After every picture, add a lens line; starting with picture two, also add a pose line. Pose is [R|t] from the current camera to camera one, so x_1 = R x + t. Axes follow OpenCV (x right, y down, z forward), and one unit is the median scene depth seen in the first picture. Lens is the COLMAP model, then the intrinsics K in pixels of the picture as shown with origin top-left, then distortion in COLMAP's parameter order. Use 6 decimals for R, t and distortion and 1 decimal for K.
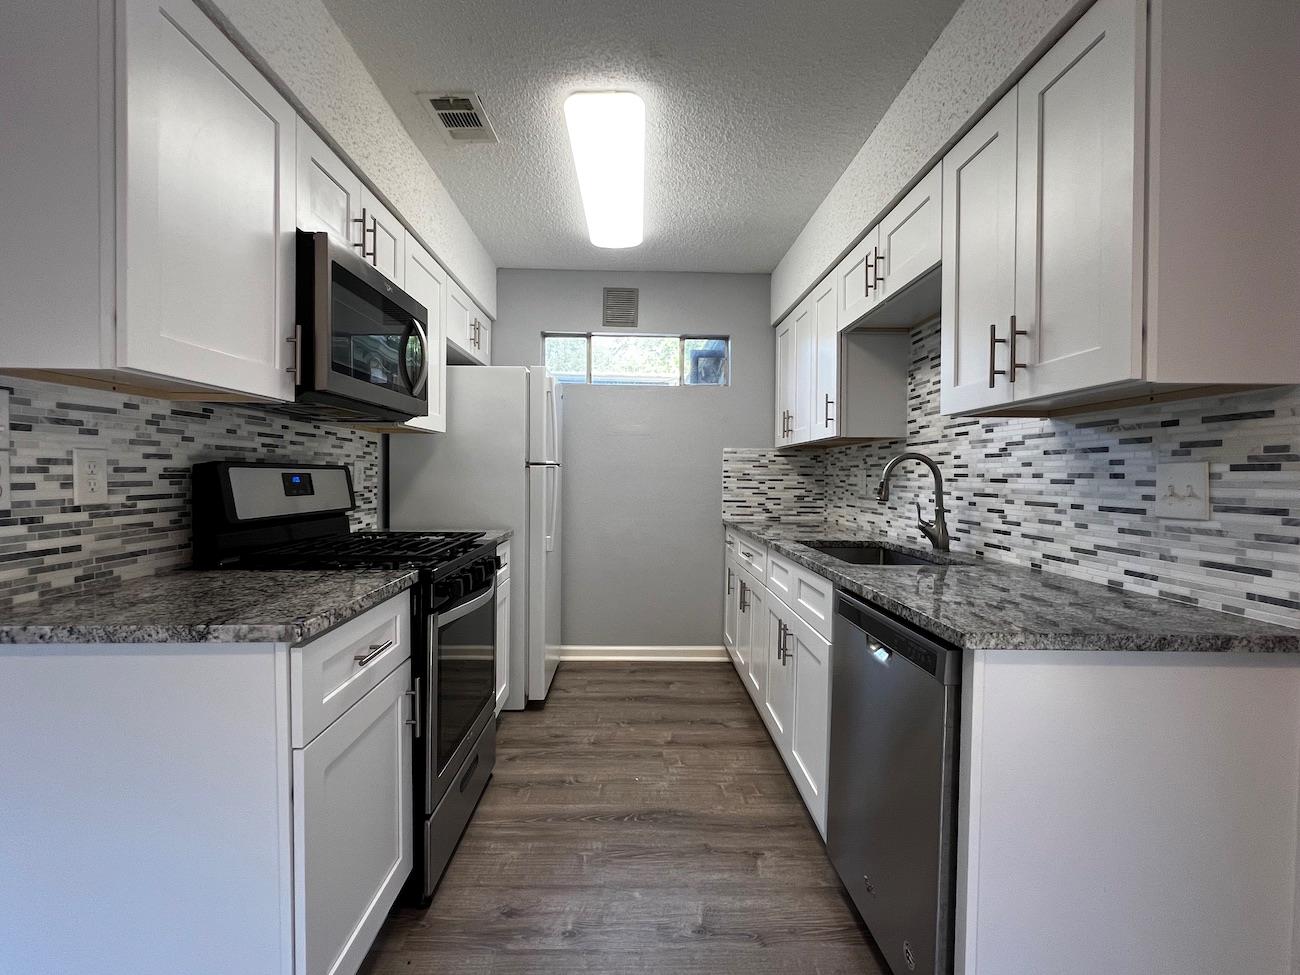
lens RADIAL K [[611.1, 0, 645.8], [0, 611.1, 485.7], [0, 0, 1]] dist [-0.005070, 0.000761]
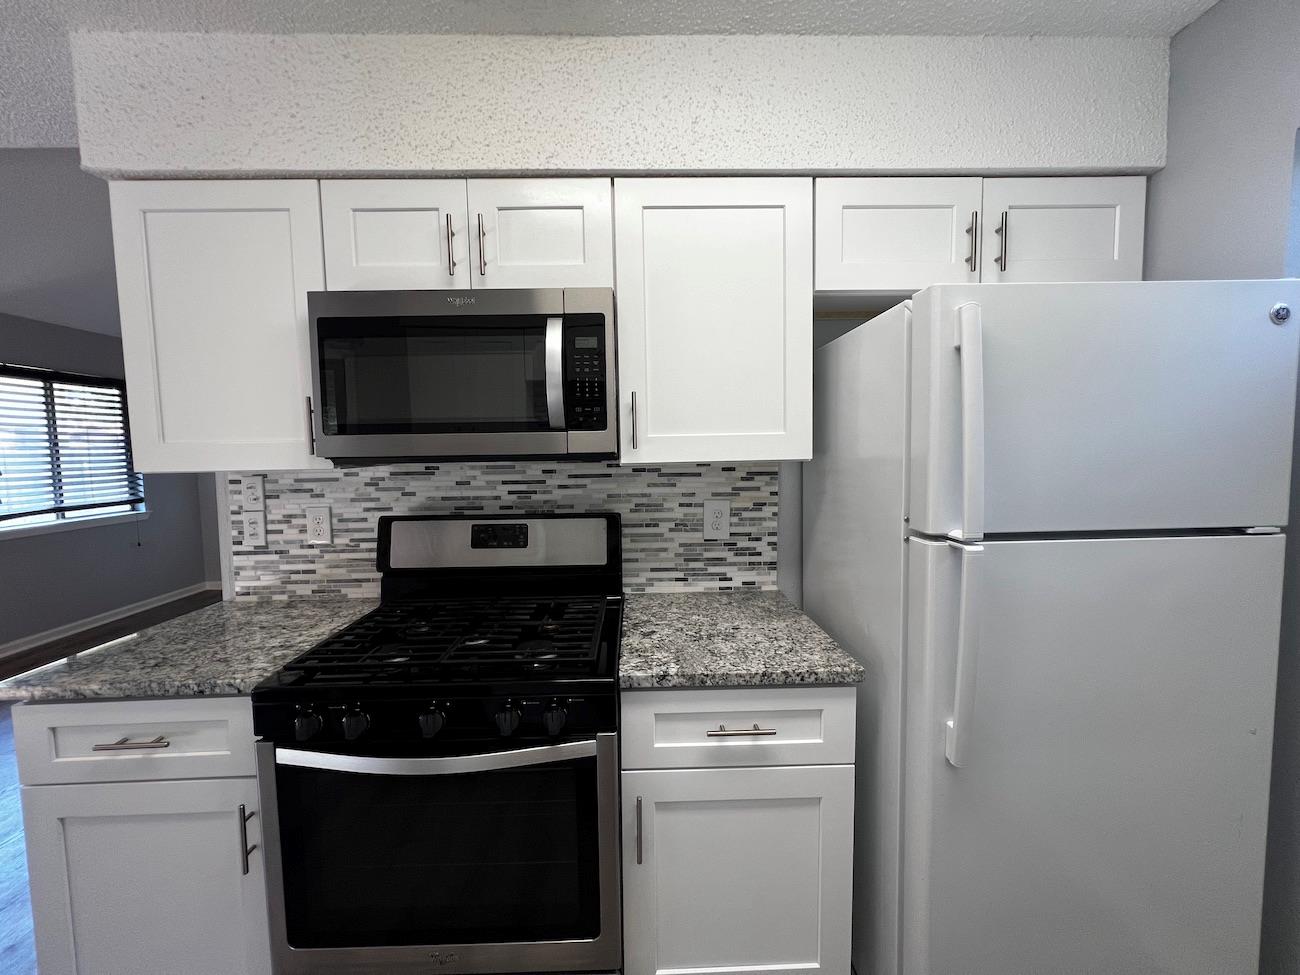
lens RADIAL K [[521.8, 0, 642.6], [0, 521.8, 483.4], [0, 0, 1]] dist [0.004003, 0.000347]
pose [[-0.000214, 0.055542, -0.998456, 0.294247], [-0.004901, 0.998444, 0.055542, -0.156496], [0.999988, 0.004905, 0.000059, 1.450156]]
